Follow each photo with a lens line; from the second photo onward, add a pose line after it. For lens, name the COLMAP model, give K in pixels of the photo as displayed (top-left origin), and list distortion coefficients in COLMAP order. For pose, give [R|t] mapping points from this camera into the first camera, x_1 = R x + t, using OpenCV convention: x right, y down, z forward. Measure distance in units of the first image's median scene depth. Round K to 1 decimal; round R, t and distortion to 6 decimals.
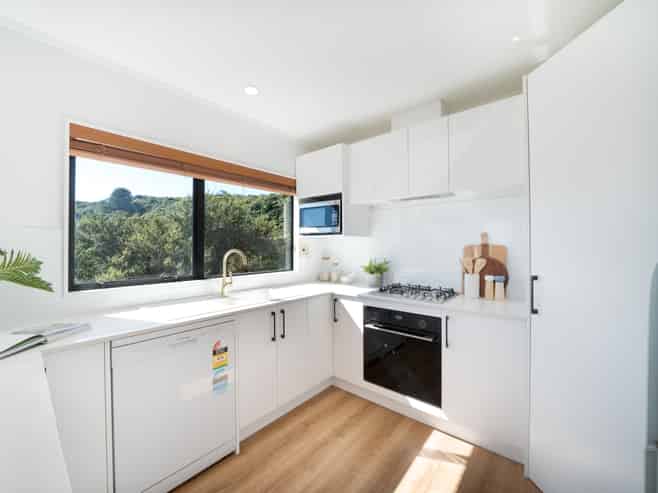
lens RADIAL K [[268.4, 0, 331.8], [0, 268.4, 245.0], [0, 0, 1]] dist [-0.020362, -0.000016]
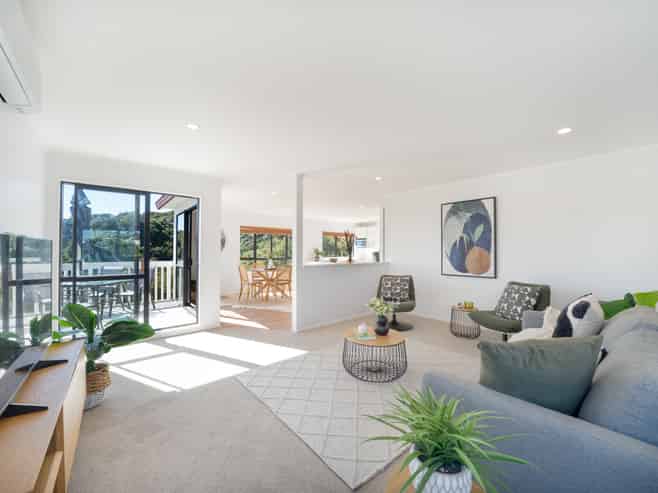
lens RADIAL K [[268.4, 0, 328.8], [0, 268.4, 249.7], [0, 0, 1]] dist [-0.020362, -0.000016]
pose [[0.991168, 0.007251, -0.132412, 0.018871], [-0.007365, 0.999973, -0.000370, -0.001784], [0.132405, 0.001341, 0.991195, -3.808756]]
